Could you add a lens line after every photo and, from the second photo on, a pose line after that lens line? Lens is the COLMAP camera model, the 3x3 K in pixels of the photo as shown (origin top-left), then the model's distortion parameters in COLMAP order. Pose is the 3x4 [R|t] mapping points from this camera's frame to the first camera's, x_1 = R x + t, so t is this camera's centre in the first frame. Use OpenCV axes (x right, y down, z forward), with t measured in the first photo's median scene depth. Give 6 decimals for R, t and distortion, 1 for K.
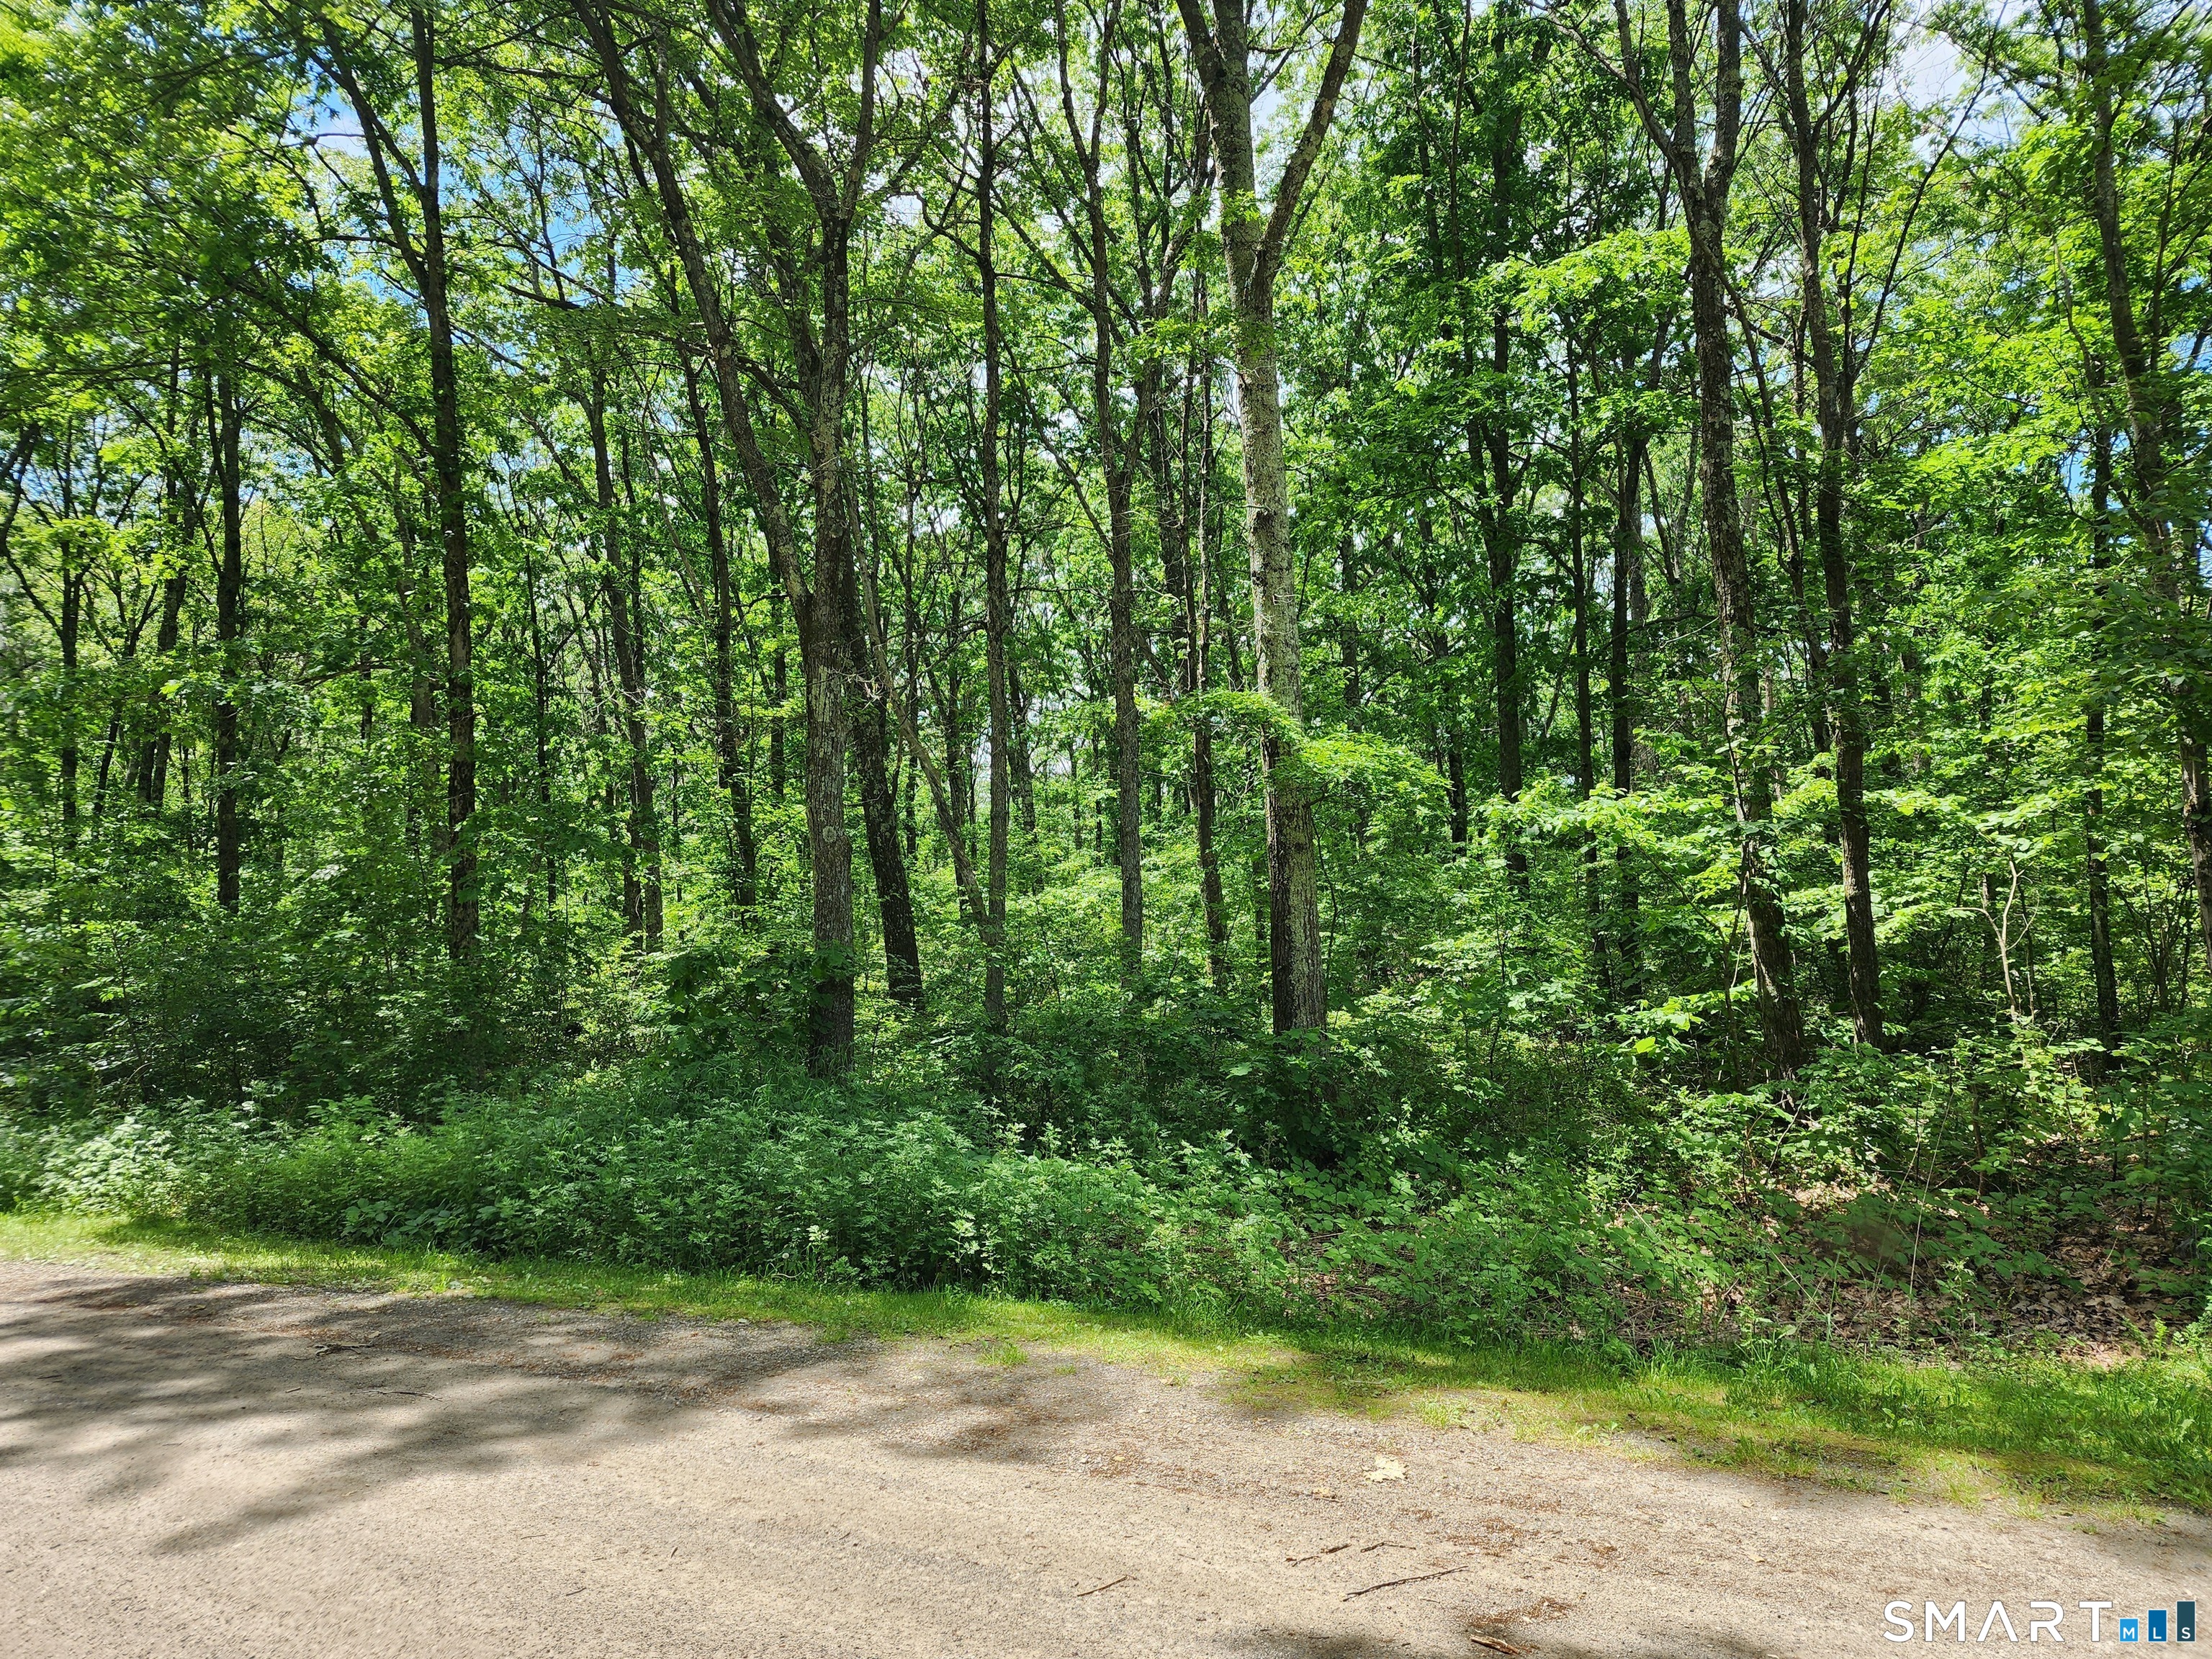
lens RADIAL K [[1477.3, 0, 1104.6], [0, 1477.3, 828.5], [0, 0, 1]] dist [0.073154, -0.000727]
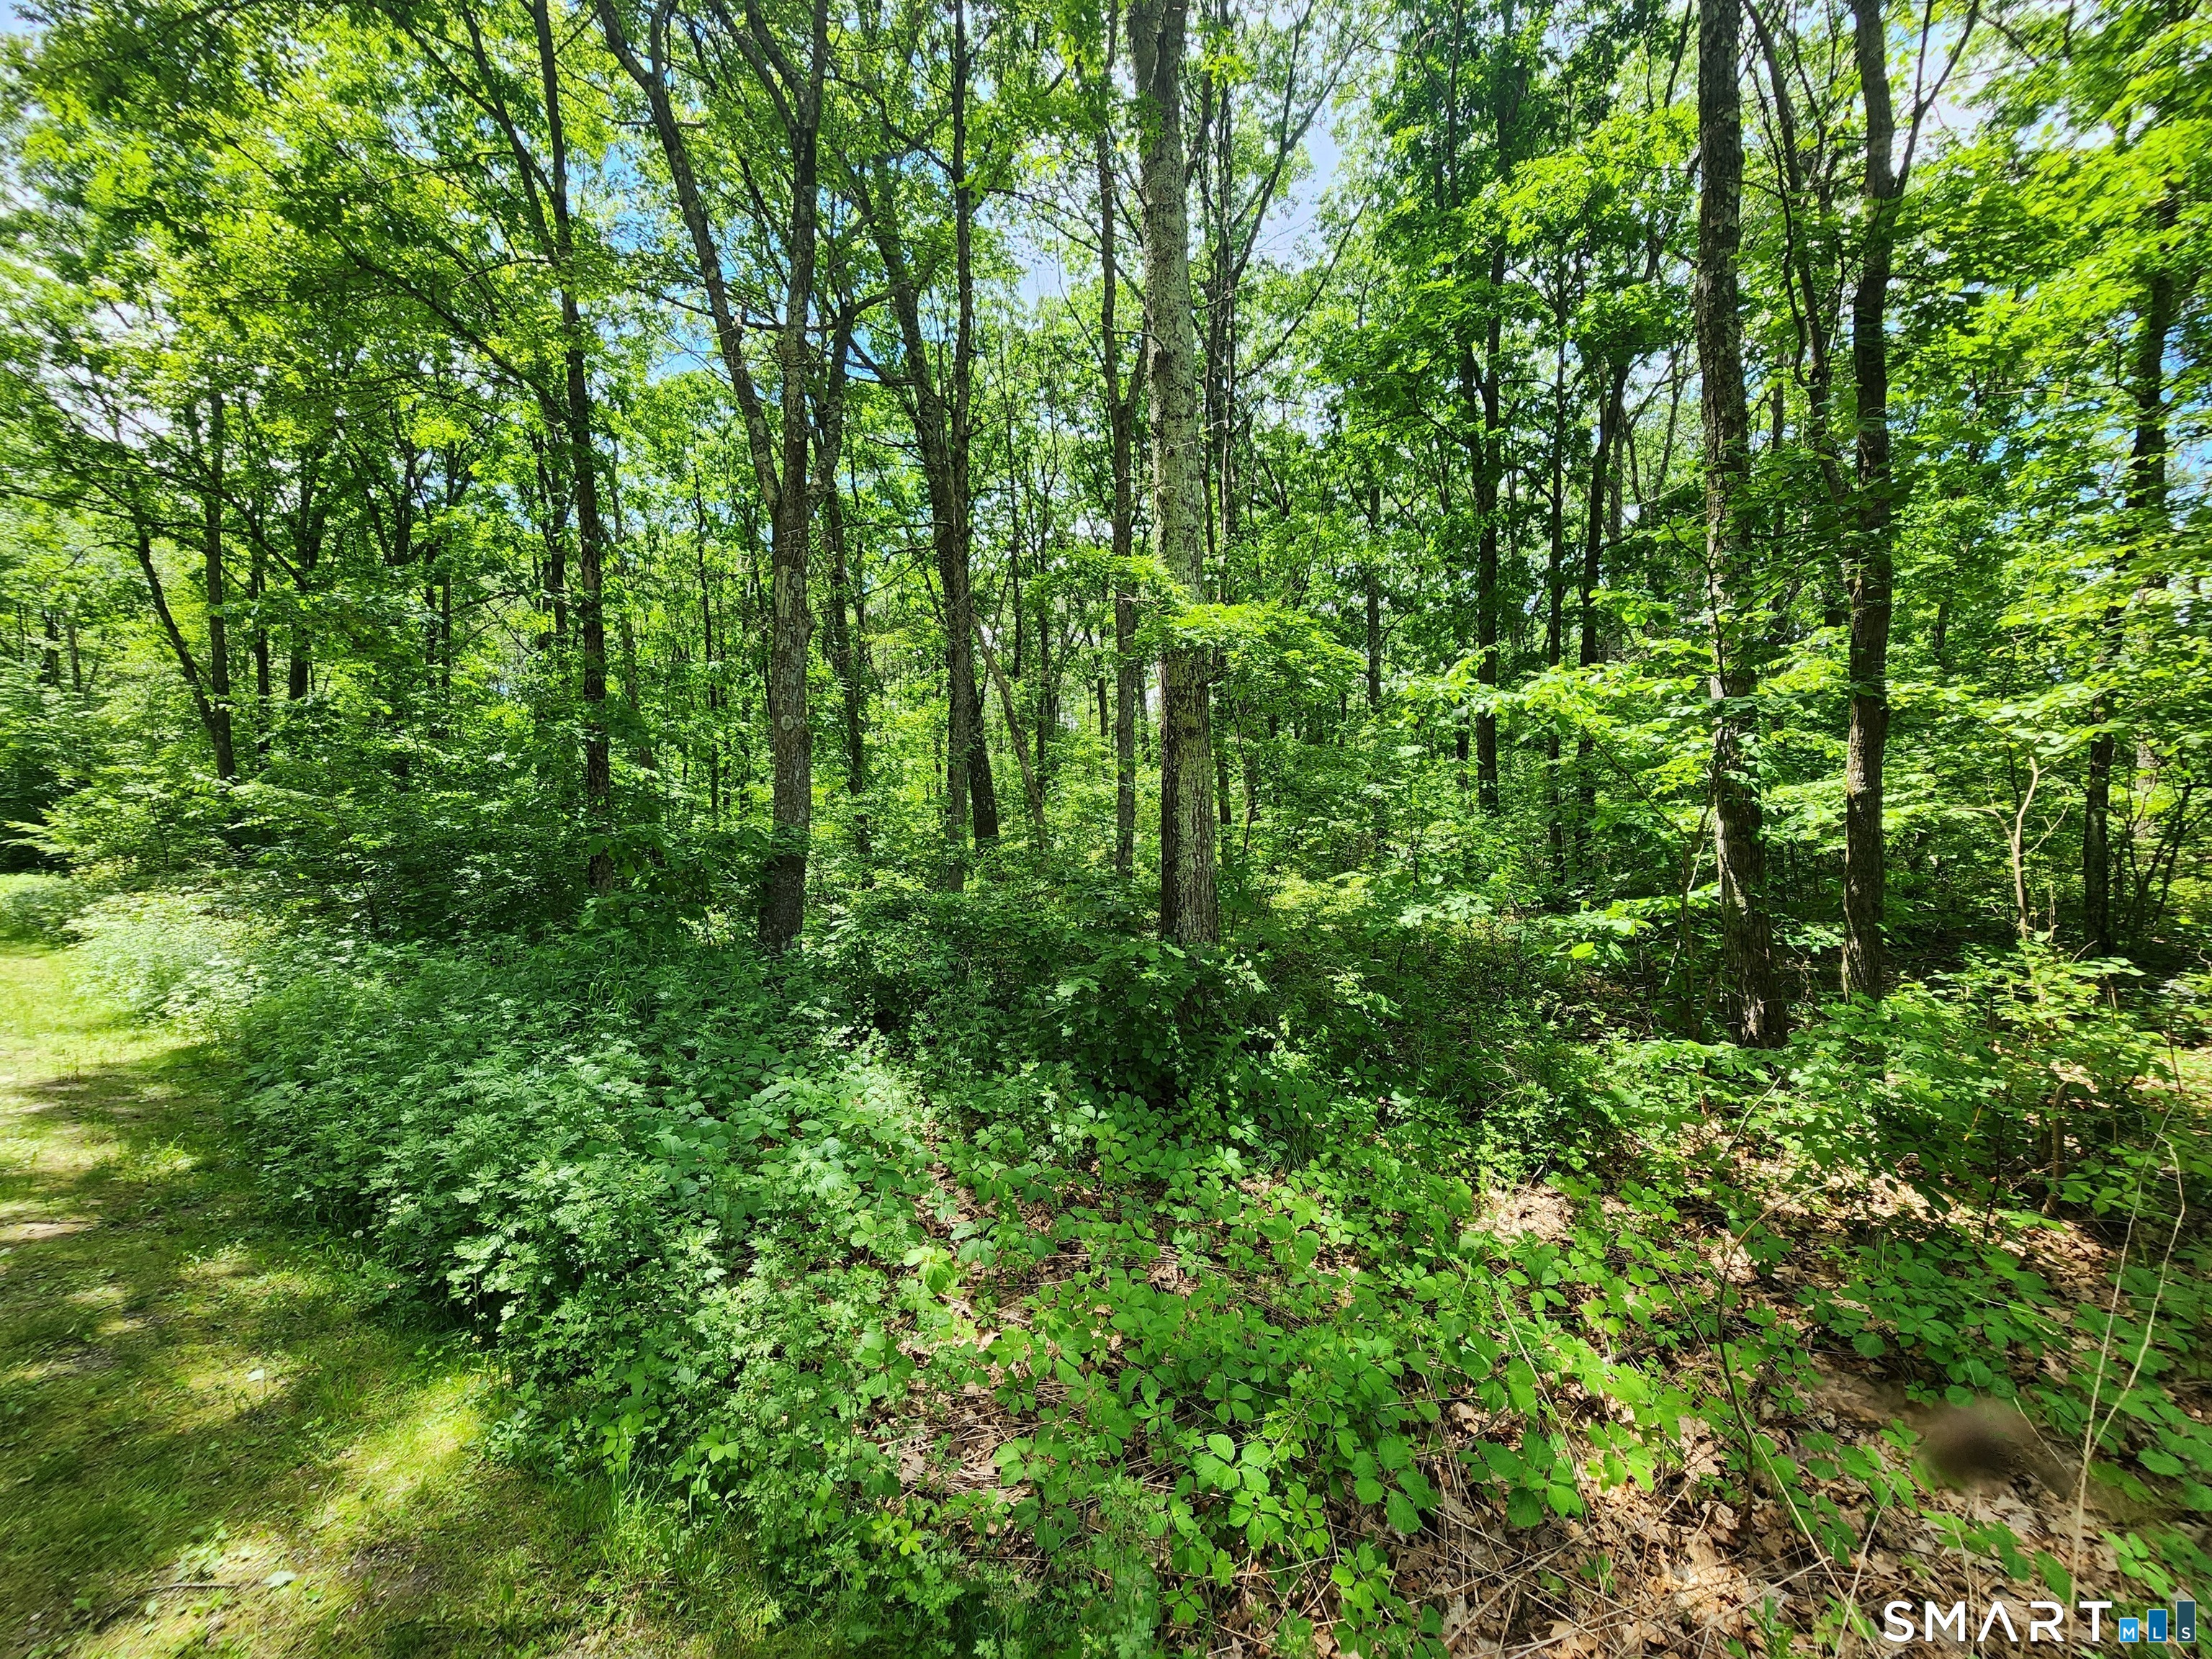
lens RADIAL K [[888.2, 0, 1105.8], [0, 888.2, 835.8], [0, 0, 1]] dist [0.002110, 0.000552]
pose [[0.985166, 0.025989, -0.169623, 0.164309], [-0.008359, 0.994560, 0.103830, 0.019466], [0.171399, -0.100872, 0.980024, 0.421762]]
